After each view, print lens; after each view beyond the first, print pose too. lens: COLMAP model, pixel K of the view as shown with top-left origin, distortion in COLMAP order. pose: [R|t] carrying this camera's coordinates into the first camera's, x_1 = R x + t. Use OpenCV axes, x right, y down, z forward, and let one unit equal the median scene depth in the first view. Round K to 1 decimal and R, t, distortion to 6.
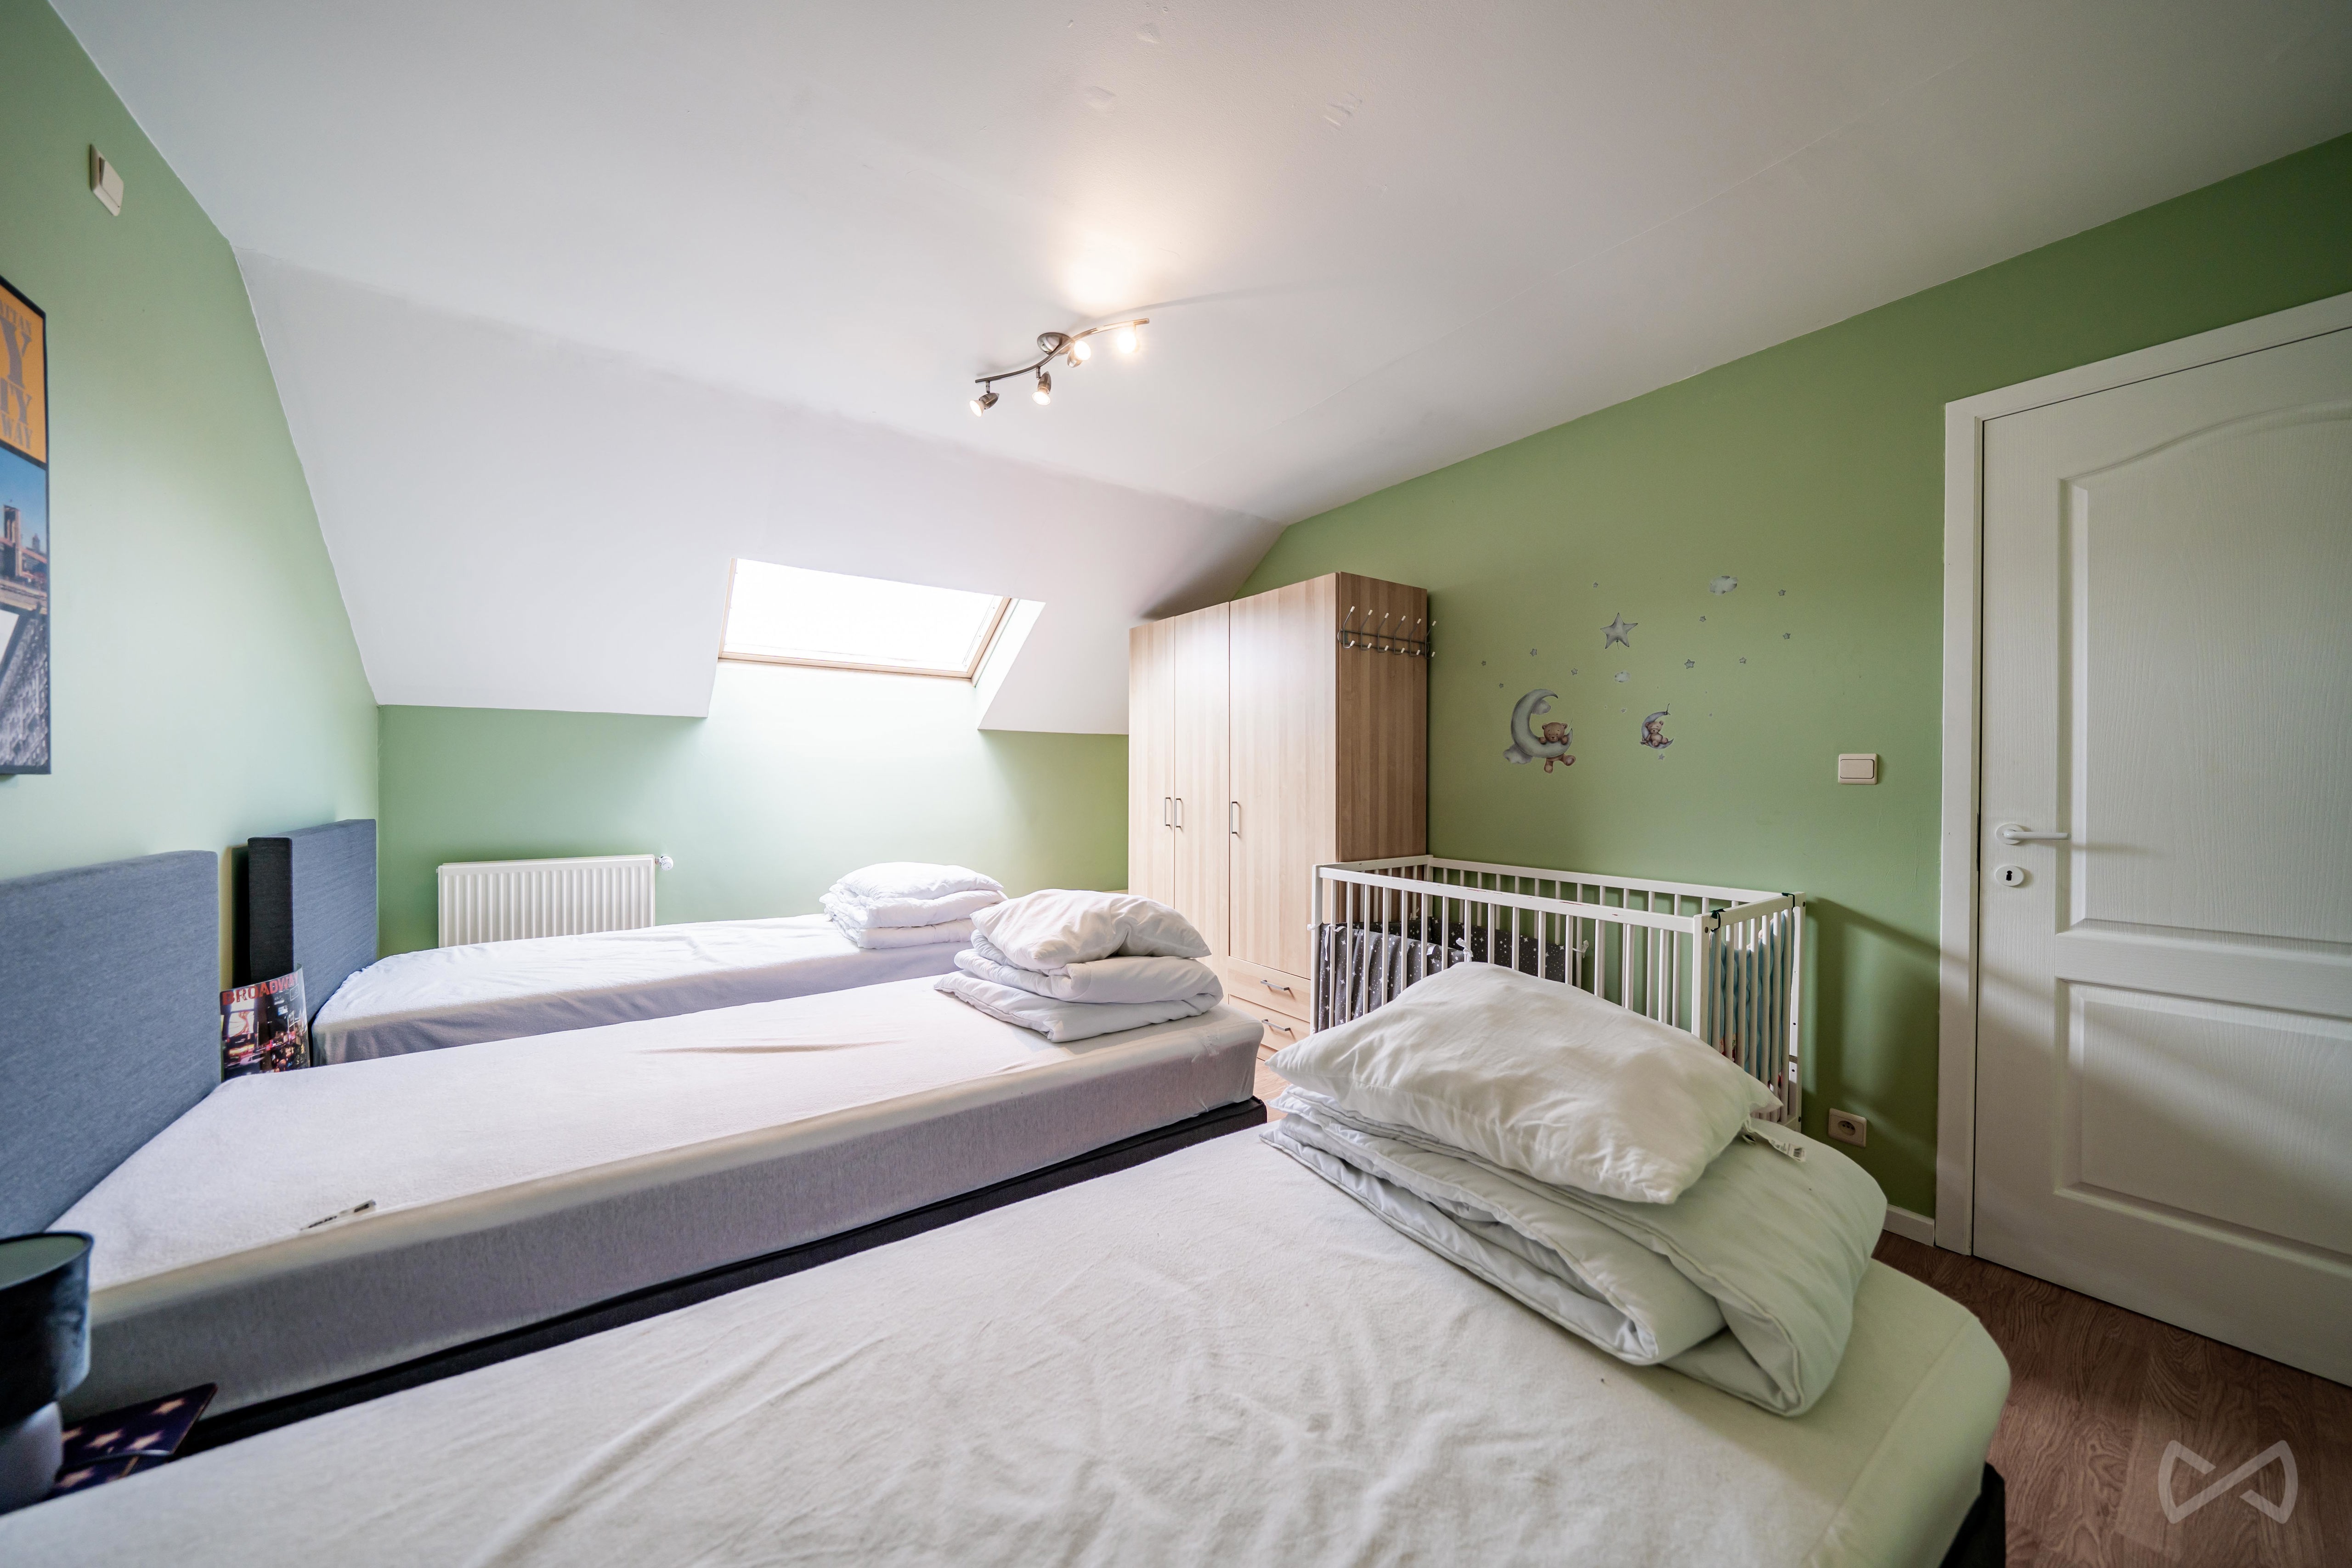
lens RADIAL K [[802.9, 0, 1181.8], [0, 802.9, 781.7], [0, 0, 1]] dist [-0.012769, 0.000157]
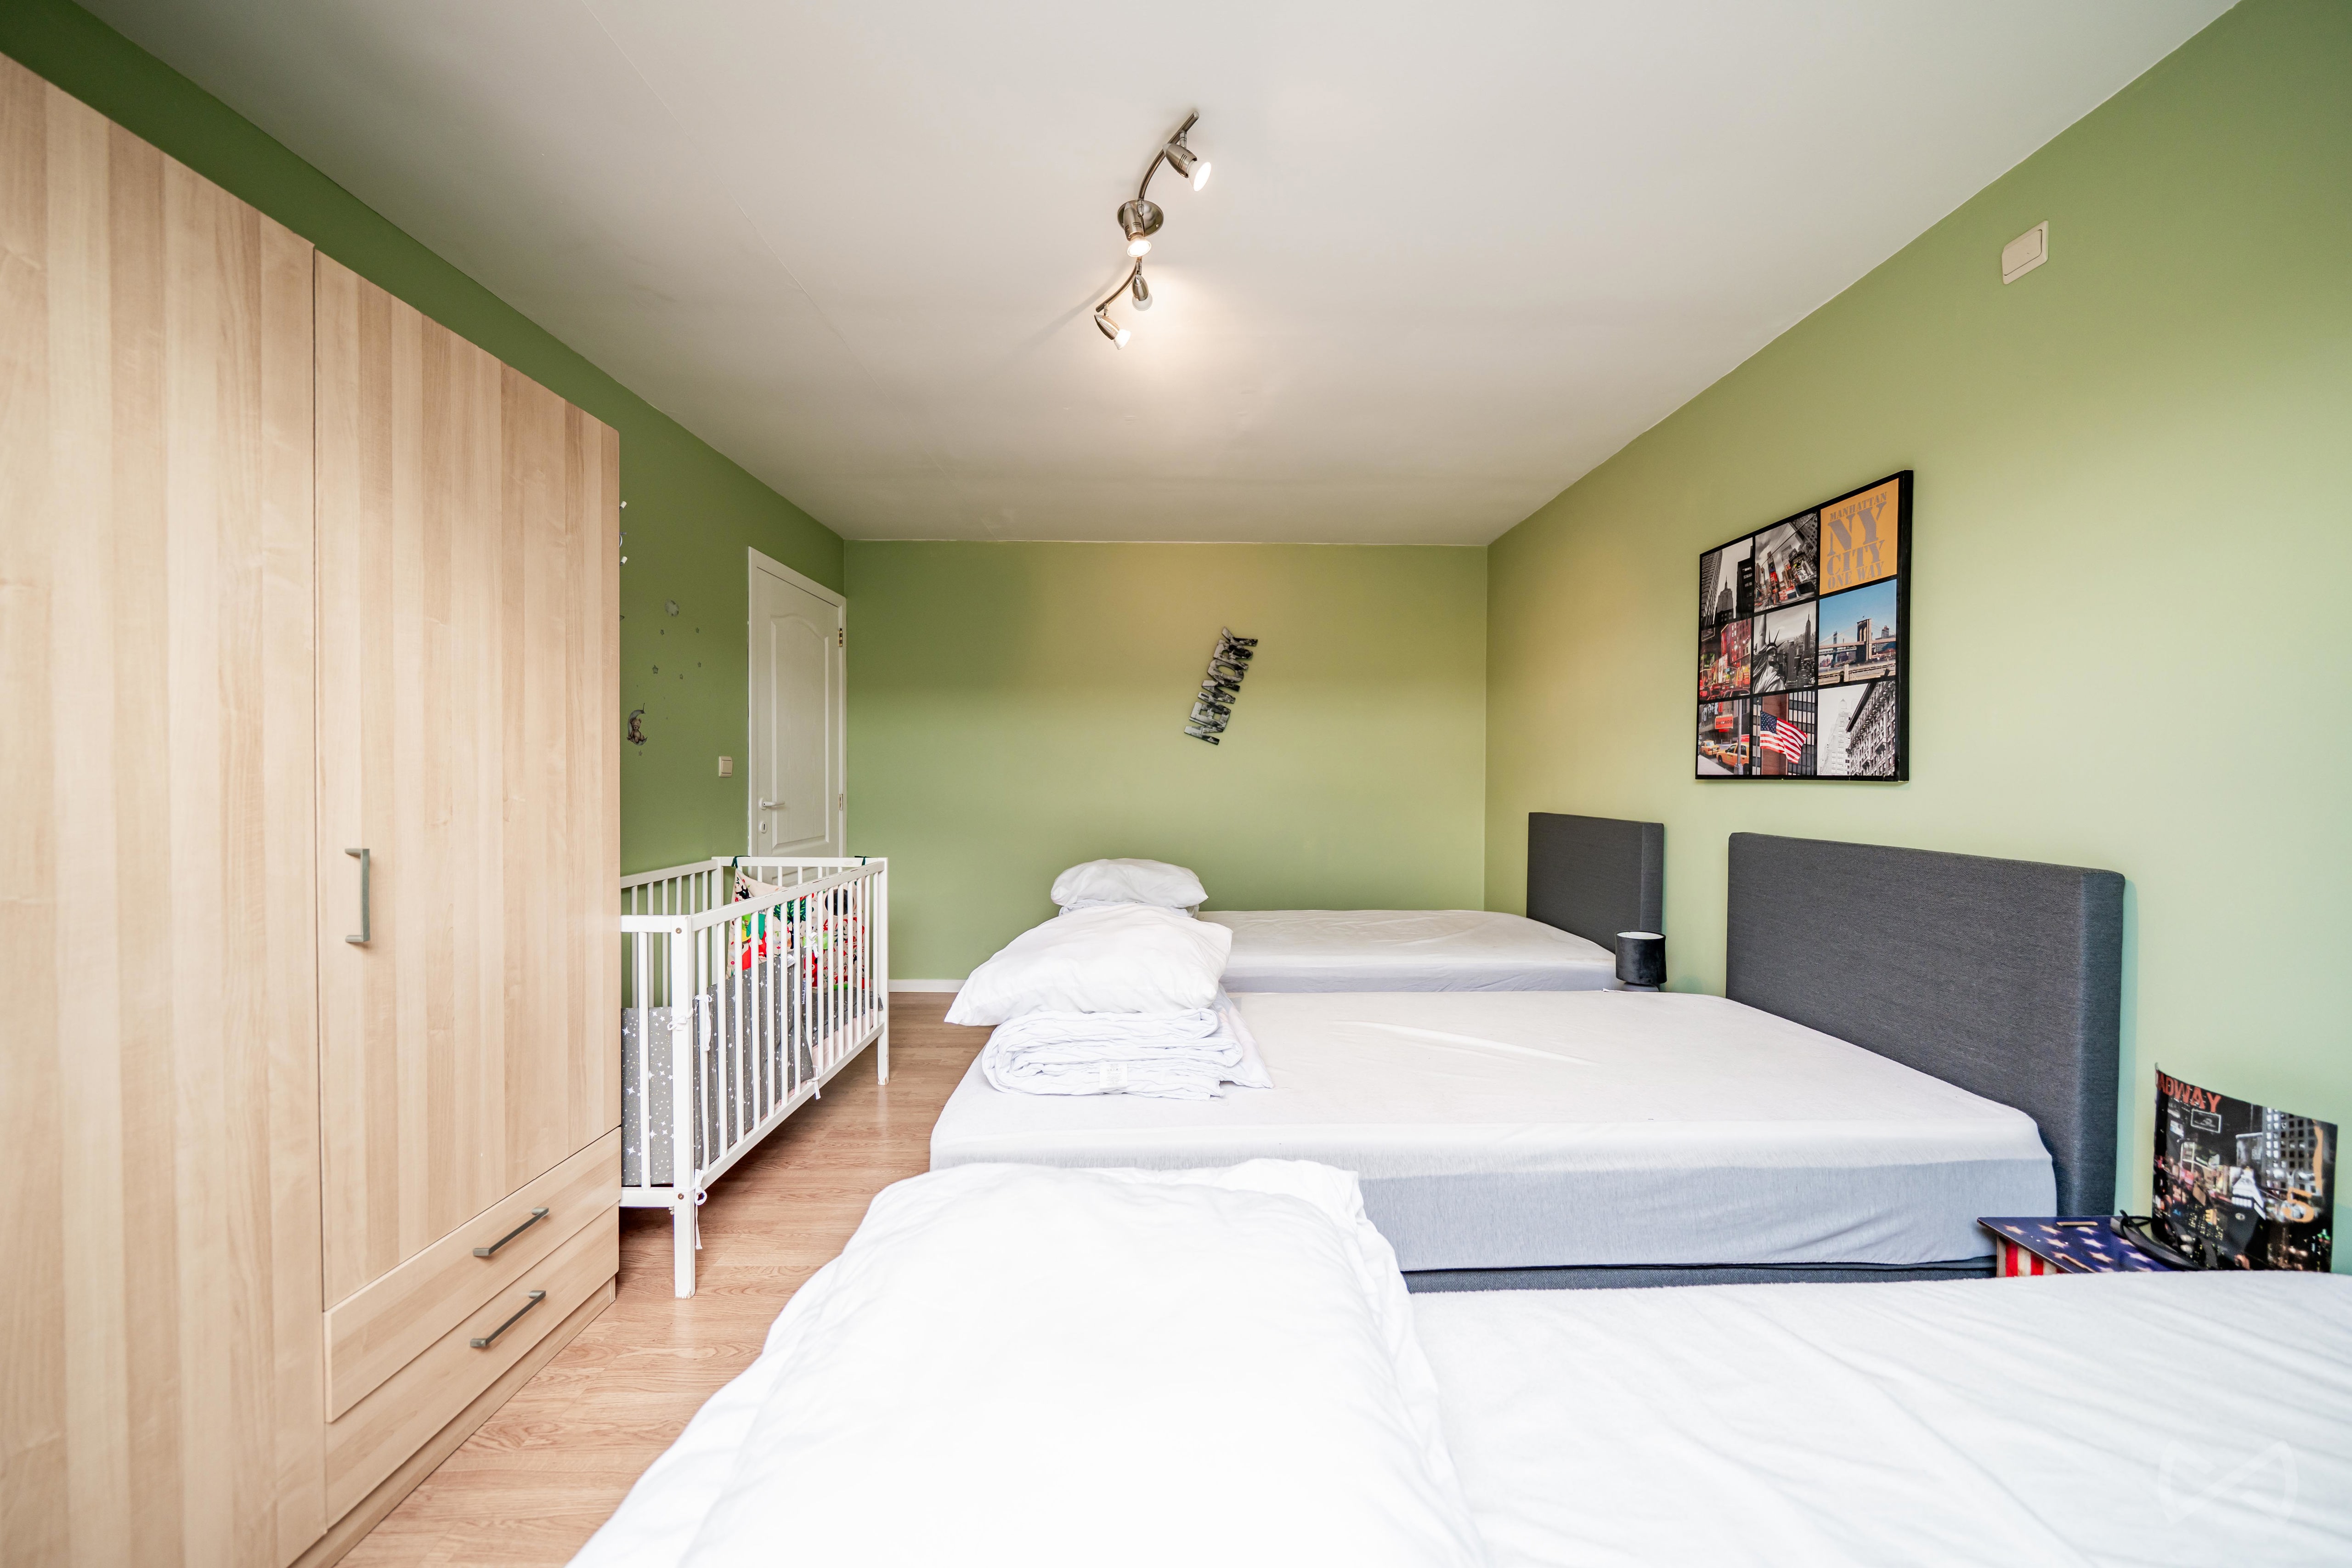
lens RADIAL K [[802.9, 0, 1181.8], [0, 802.9, 781.7], [0, 0, 1]] dist [-0.012769, 0.000157]
pose [[-0.824393, -0.012508, 0.565879, -0.569516], [-0.003515, 0.999850, 0.016979, -0.014093], [-0.566006, 0.012009, -0.824314, 1.454081]]
